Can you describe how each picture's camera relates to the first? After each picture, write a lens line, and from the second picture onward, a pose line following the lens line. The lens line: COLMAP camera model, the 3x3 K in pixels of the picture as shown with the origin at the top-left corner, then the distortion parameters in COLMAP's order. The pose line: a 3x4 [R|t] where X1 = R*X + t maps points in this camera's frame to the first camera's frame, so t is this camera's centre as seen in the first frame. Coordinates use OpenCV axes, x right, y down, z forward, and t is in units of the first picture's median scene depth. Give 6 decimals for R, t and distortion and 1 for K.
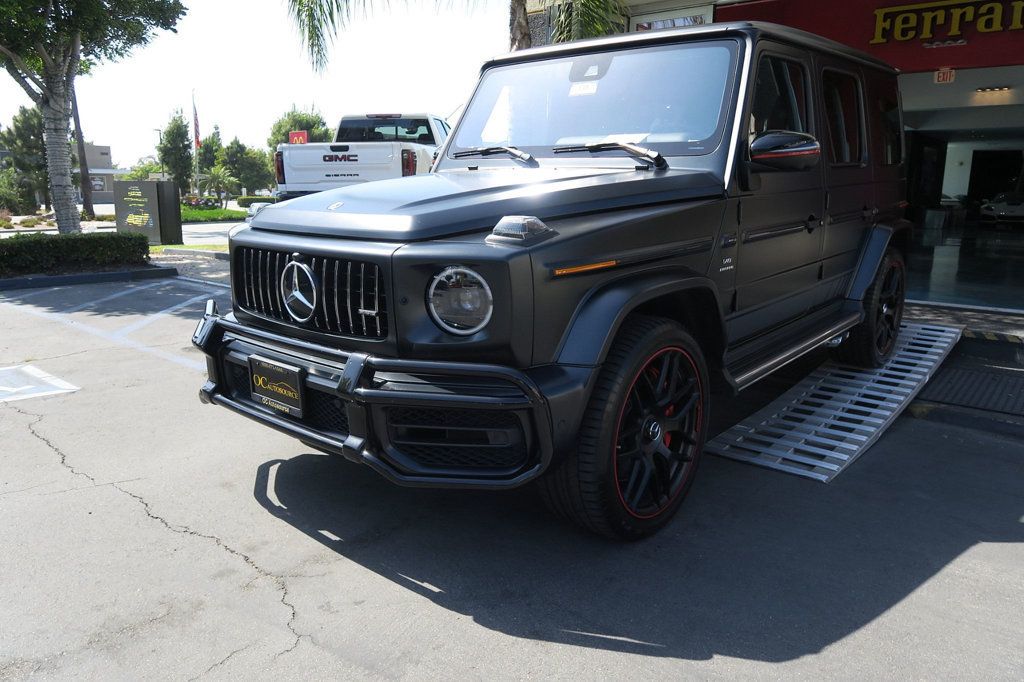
lens RADIAL K [[748.7, 0, 512.0], [0, 748.7, 341.0], [0, 0, 1]] dist [-0.010147, -0.000019]
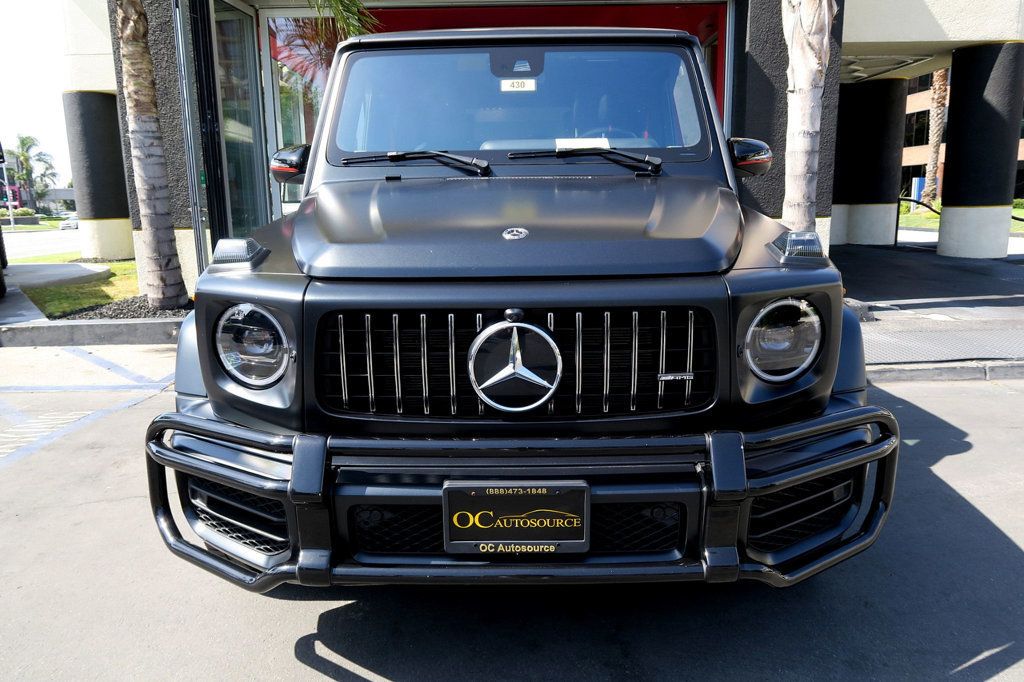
lens RADIAL K [[720.0, 0, 510.3], [0, 720.0, 326.3], [0, 0, 1]] dist [-0.003016, 0.005217]
pose [[0.753620, -0.146499, 0.640777, -0.682720], [0.160151, 0.986393, 0.037161, -0.124496], [-0.637502, 0.074616, 0.766827, 0.512993]]
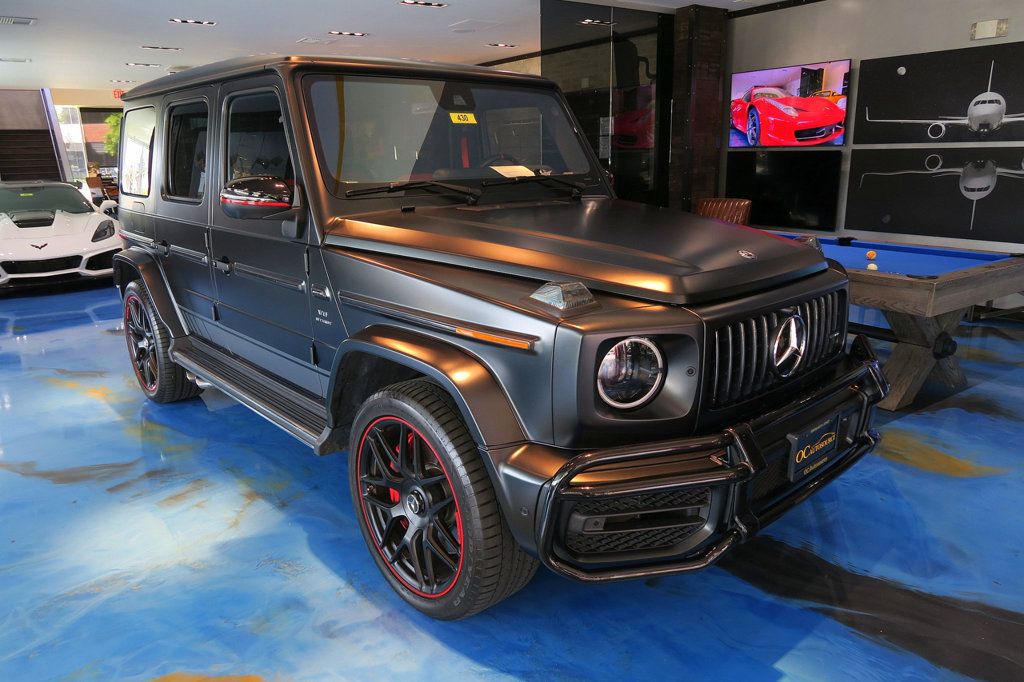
lens RADIAL K [[720.0, 0, 510.3], [0, 720.0, 326.3], [0, 0, 1]] dist [-0.003016, 0.005217]
pose [[0.092545, -0.231366, 0.968455, -1.176541], [0.244547, 0.948120, 0.203139, -0.353707], [-0.965211, 0.218033, 0.144323, 1.185651]]
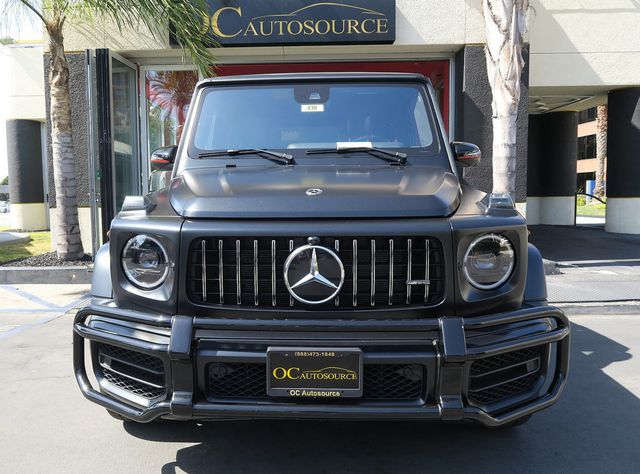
lens RADIAL K [[509.5, 0, 279.9], [0, 509.5, 226.1], [0, 0, 1]] dist [0.003702, 0.004468]
pose [[0.779628, -0.064876, 0.622873, -0.745158], [0.148192, 0.985483, -0.082843, -0.079888], [-0.608456, 0.156892, 0.777924, 0.473874]]
